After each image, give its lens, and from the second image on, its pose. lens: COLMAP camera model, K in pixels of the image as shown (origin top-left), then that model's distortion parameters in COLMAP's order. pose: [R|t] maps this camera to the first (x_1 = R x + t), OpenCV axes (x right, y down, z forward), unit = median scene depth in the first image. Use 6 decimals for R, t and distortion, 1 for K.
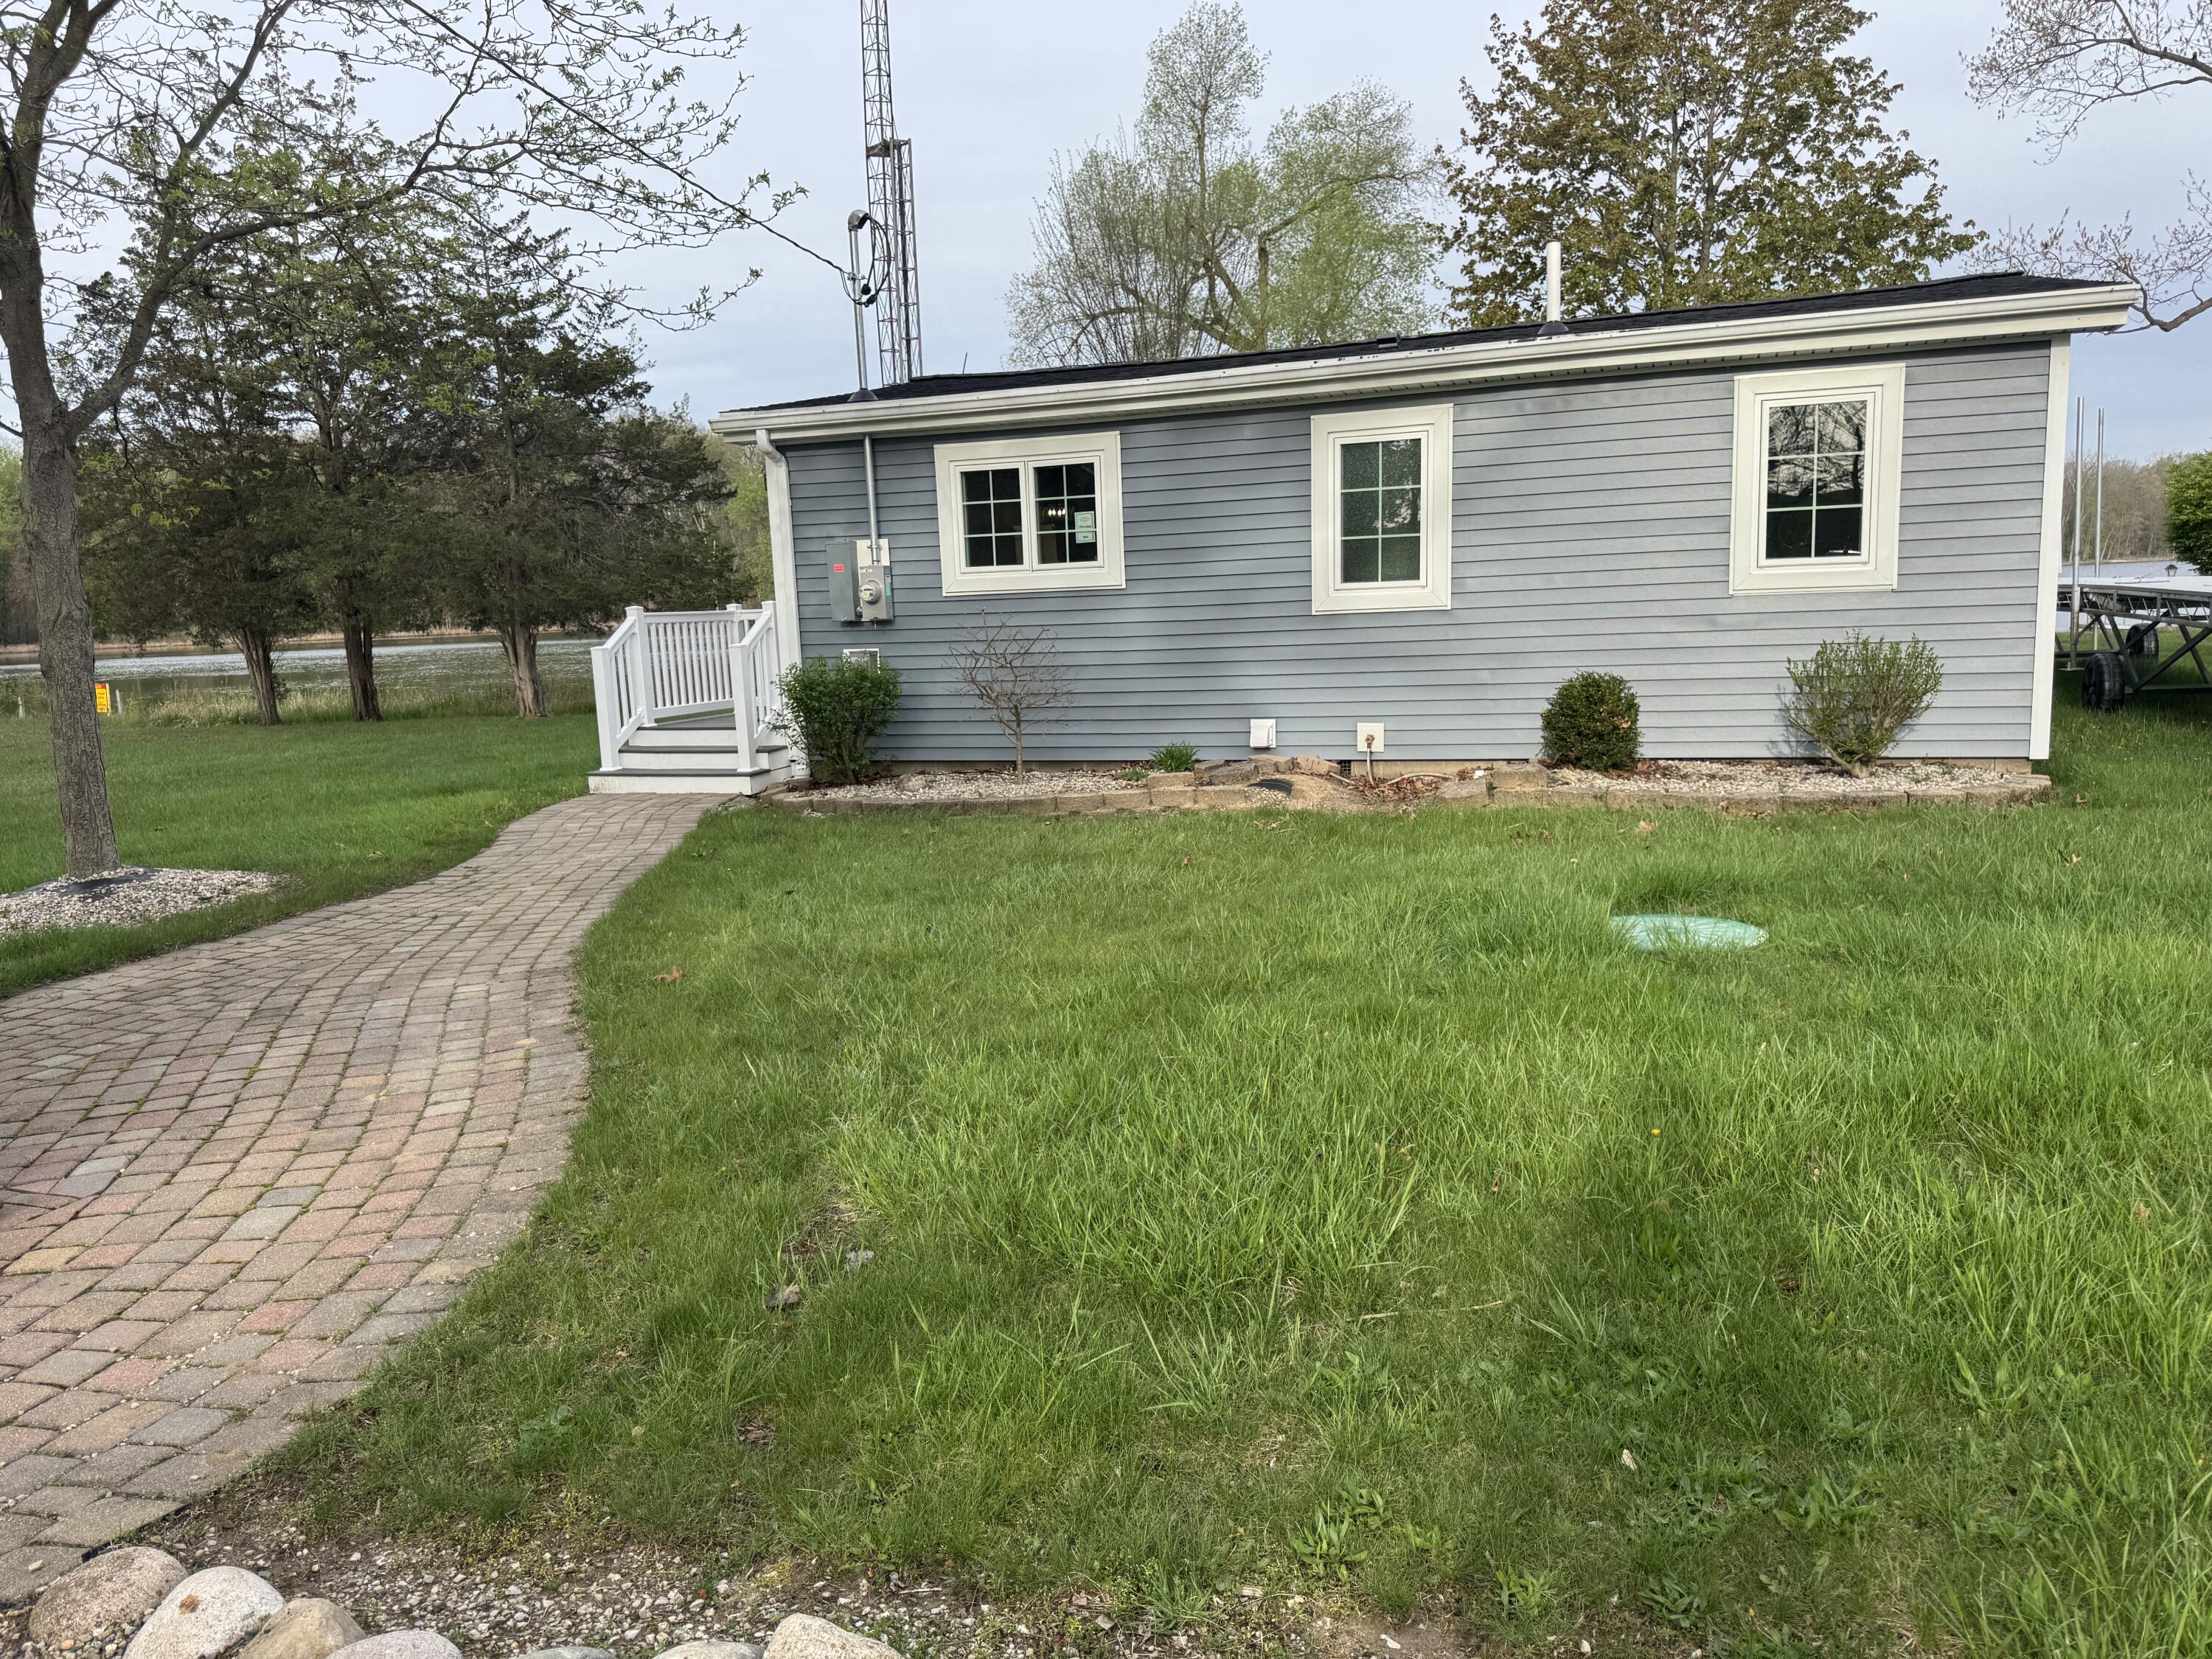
lens RADIAL K [[1545.1, 0, 1106.7], [0, 1545.1, 828.2], [0, 0, 1]] dist [0.017282, -0.016872]
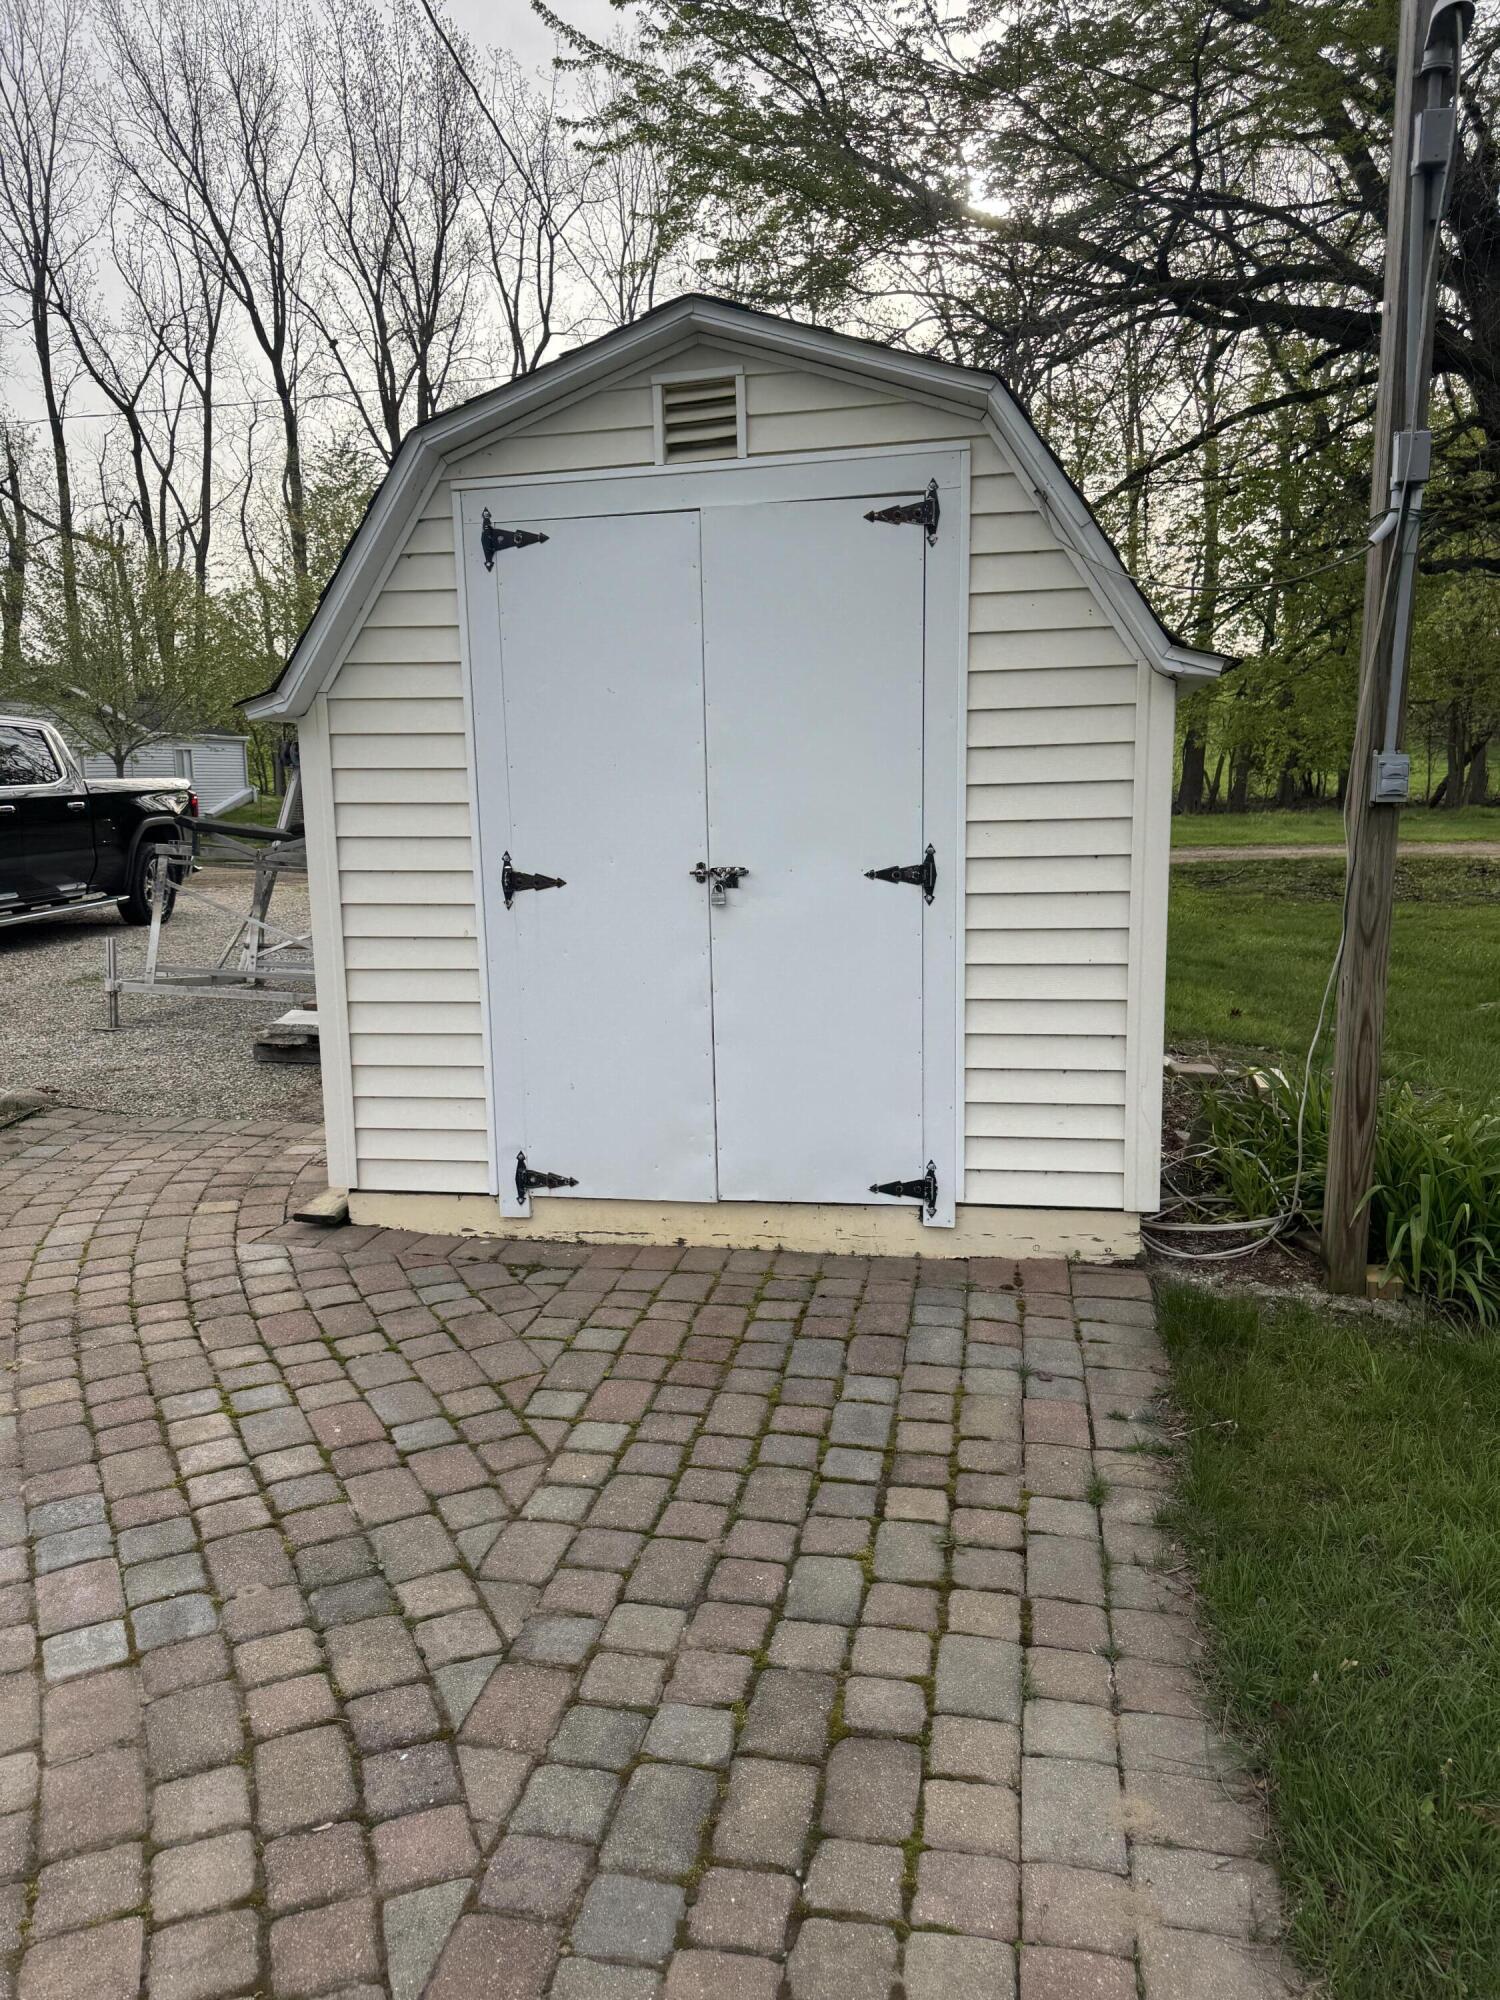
lens RADIAL K [[1397.0, 0, 747.7], [0, 1397.0, 999.5], [0, 0, 1]] dist [0.017282, -0.016872]
pose [[-0.987543, 0.078366, -0.136448, -0.755421], [0.033134, 0.951280, 0.306543, -0.214470], [0.153823, 0.298203, -0.942026, 1.676549]]
